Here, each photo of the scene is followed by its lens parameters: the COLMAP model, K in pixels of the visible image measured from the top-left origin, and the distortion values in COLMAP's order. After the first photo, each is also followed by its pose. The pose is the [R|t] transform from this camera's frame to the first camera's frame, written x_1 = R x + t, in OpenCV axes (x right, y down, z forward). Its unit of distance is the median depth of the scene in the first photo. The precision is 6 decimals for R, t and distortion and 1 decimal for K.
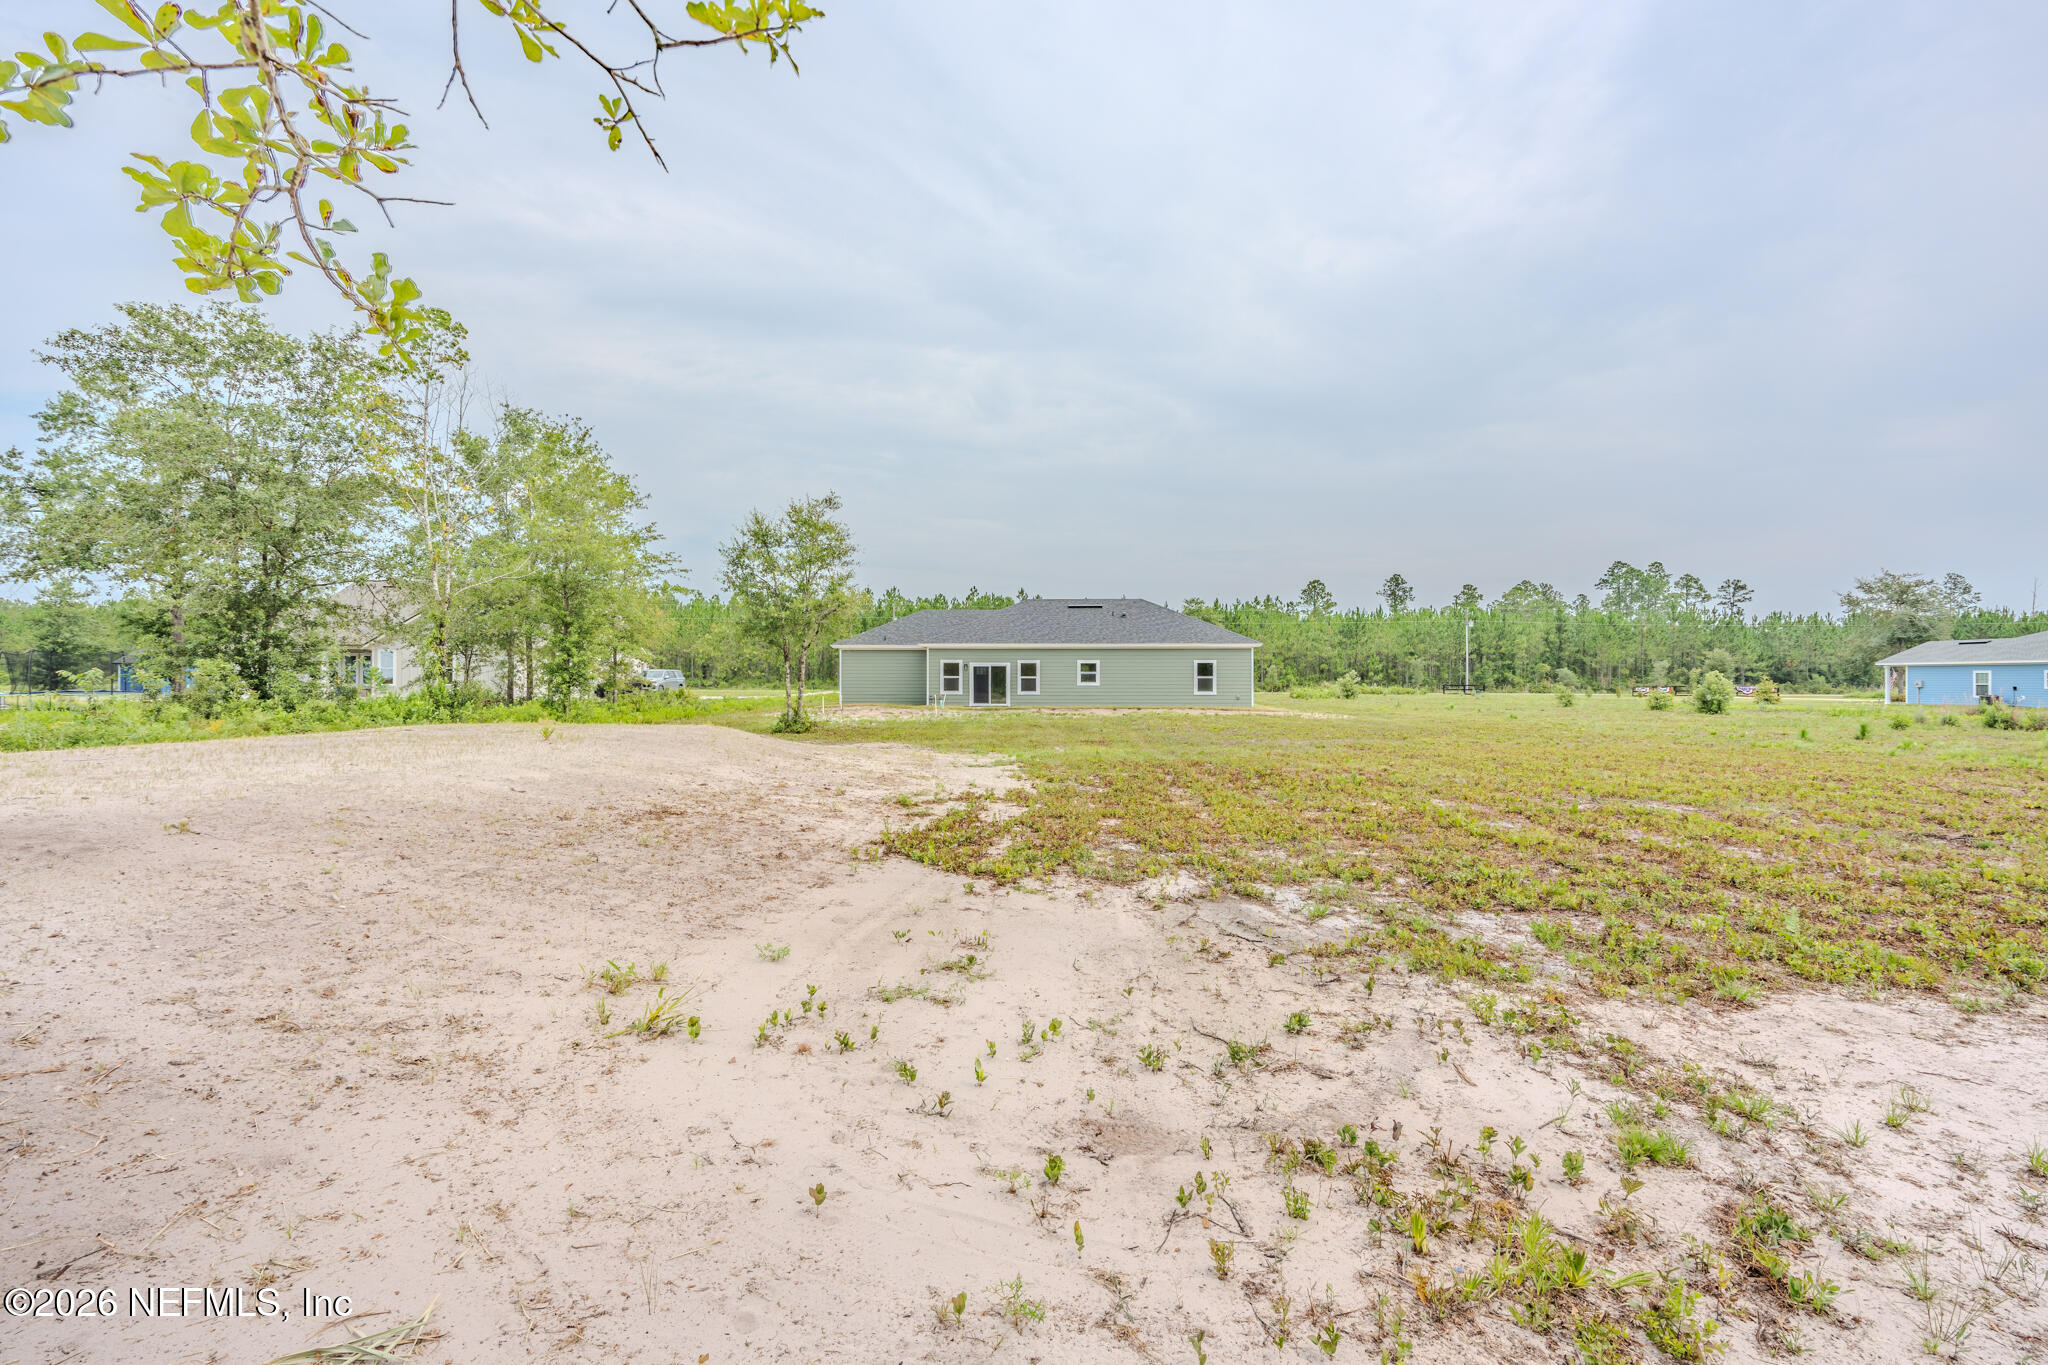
lens RADIAL K [[935.5, 0, 1022.5], [0, 935.5, 681.0], [0, 0, 1]] dist [0.023184, -0.005771]
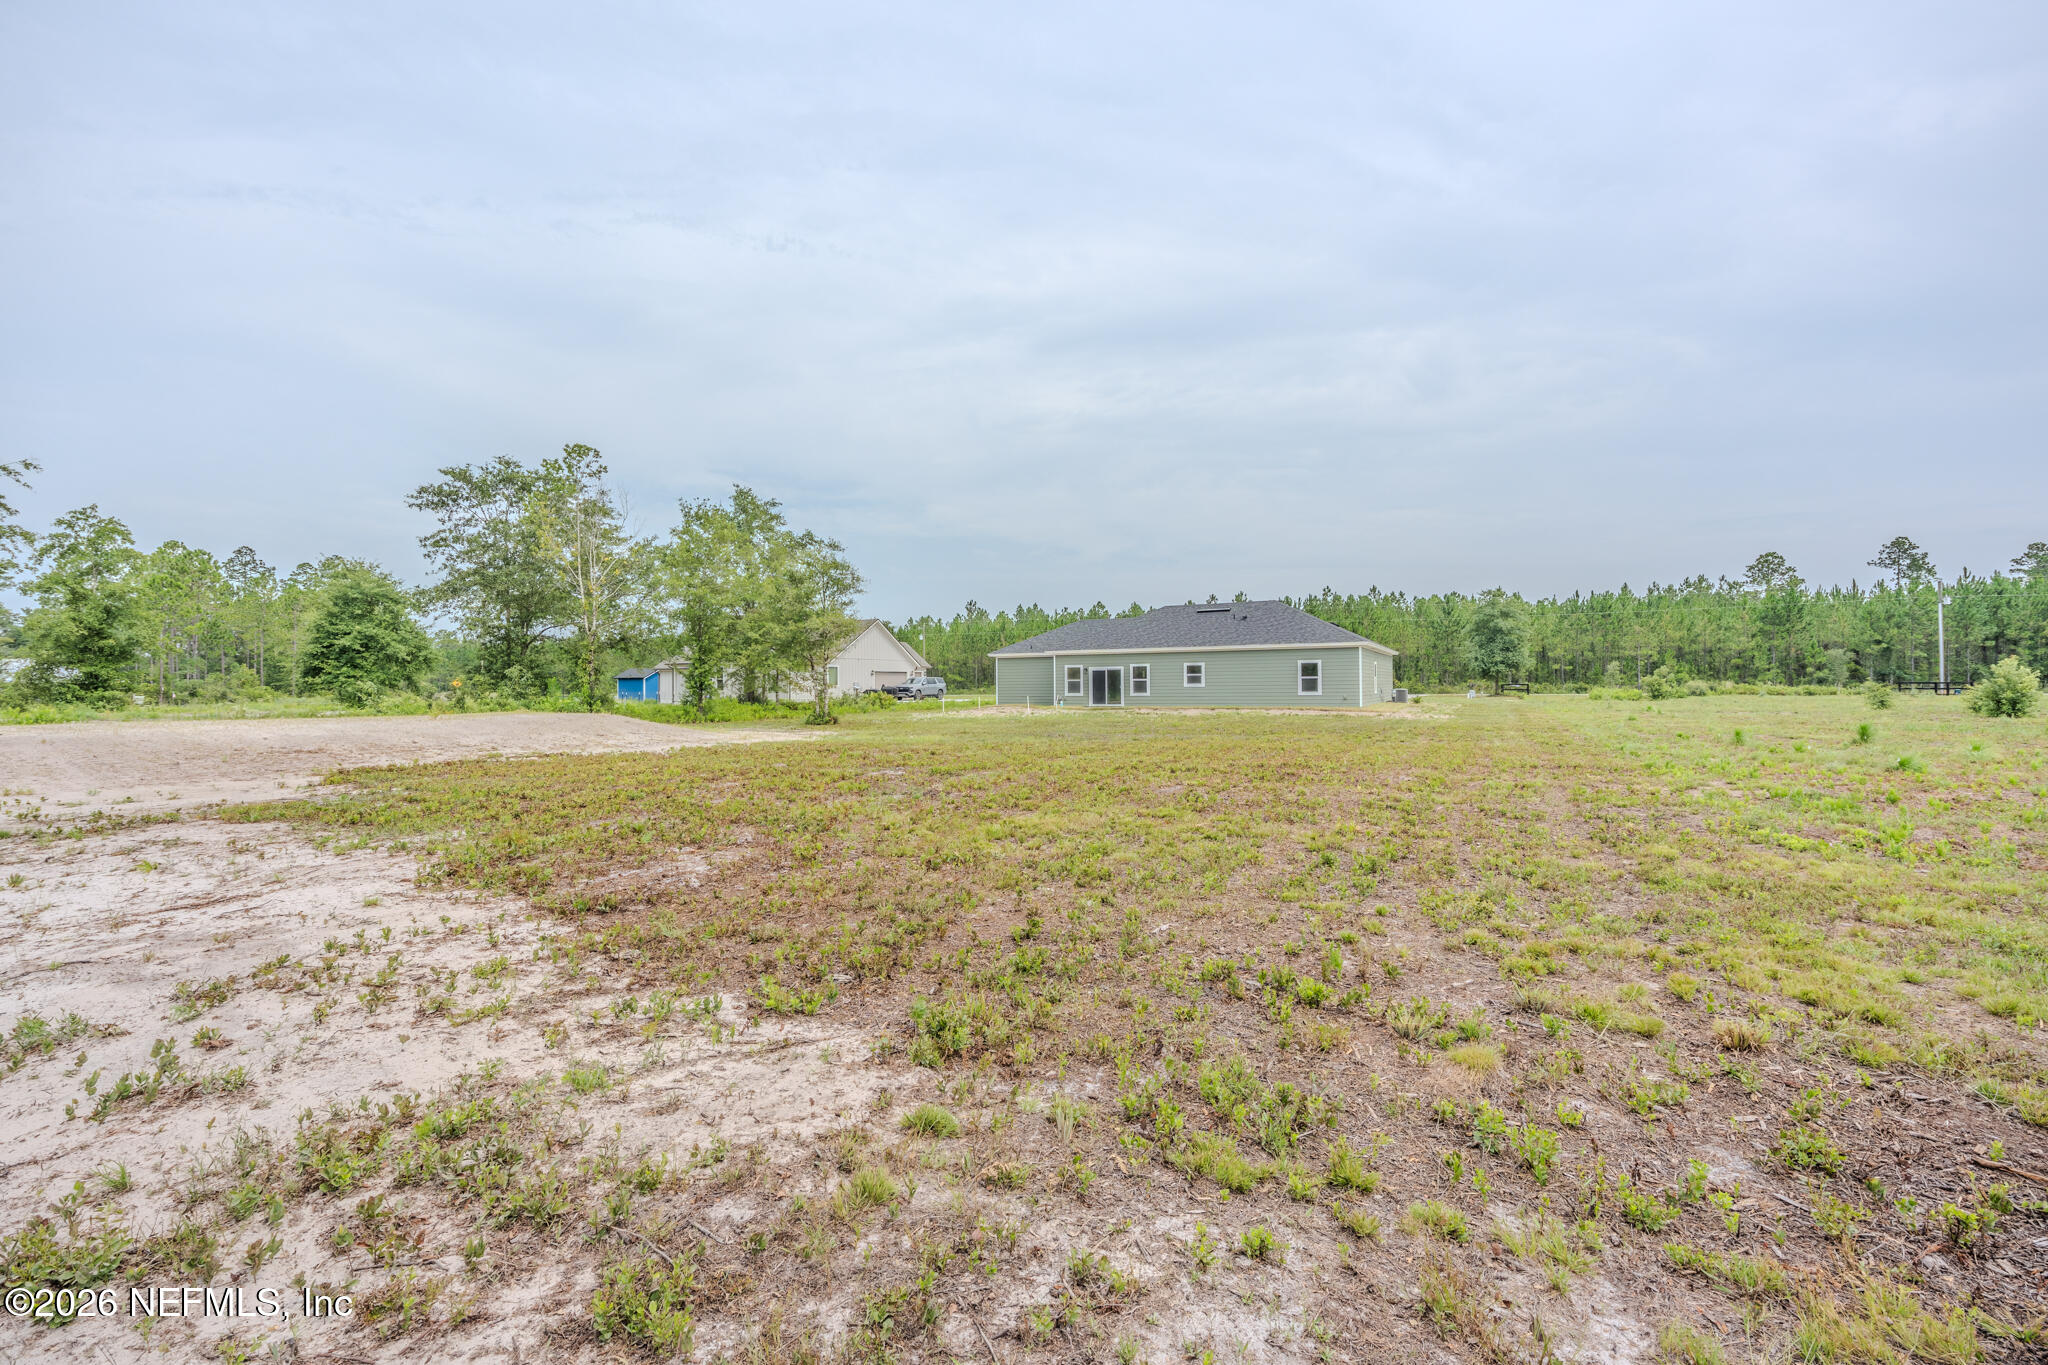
lens RADIAL K [[935.5, 0, 1032.7], [0, 935.5, 688.3], [0, 0, 1]] dist [0.023184, -0.005771]
pose [[0.888814, -0.006249, -0.458225, 0.396430], [0.008708, 0.999957, 0.003254, 0.001554], [0.458185, -0.006882, 0.888830, -0.031050]]
